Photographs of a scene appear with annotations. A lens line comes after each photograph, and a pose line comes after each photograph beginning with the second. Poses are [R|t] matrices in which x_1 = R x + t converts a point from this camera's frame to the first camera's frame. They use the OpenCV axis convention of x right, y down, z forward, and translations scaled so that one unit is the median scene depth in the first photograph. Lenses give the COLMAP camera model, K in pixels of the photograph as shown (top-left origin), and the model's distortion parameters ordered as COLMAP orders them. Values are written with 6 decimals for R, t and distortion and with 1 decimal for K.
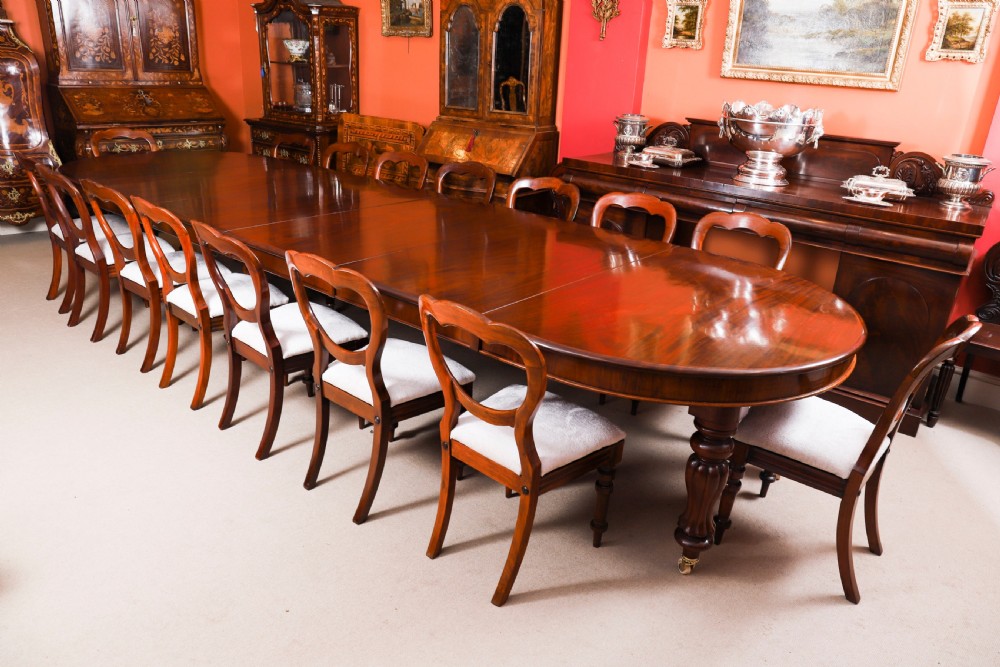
lens RADIAL K [[711.3, 0, 500.3], [0, 711.3, 333.1], [0, 0, 1]] dist [-0.086293, 0.053428]
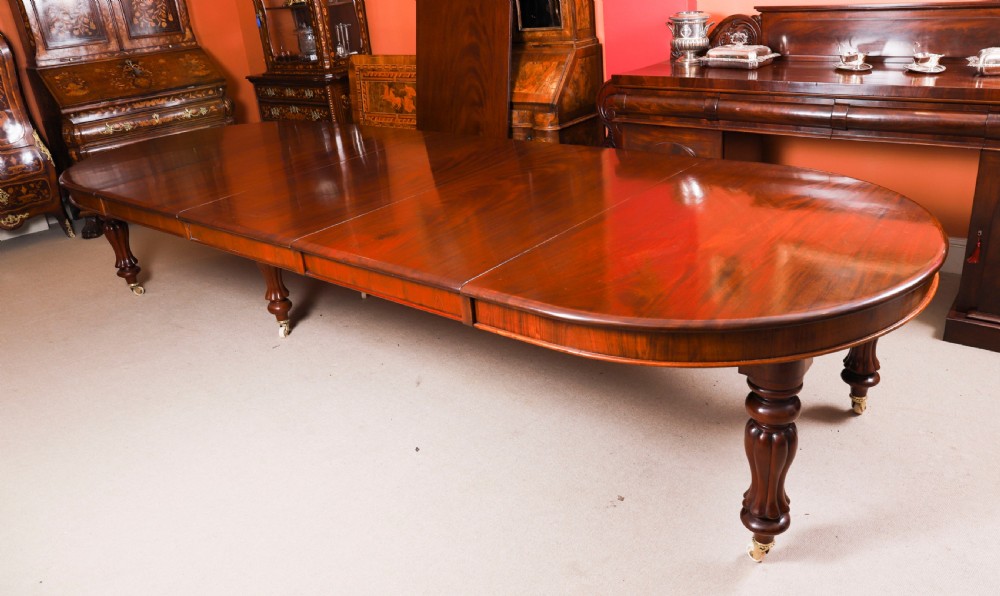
lens RADIAL K [[730.5, 0, 519.5], [0, 730.5, 270.7], [0, 0, 1]] dist [-0.077777, 0.036476]
pose [[0.991333, -0.117258, -0.059240, 0.004159], [0.118162, 0.992922, 0.011973, -0.033760], [0.057417, -0.018869, 0.998172, 0.110228]]
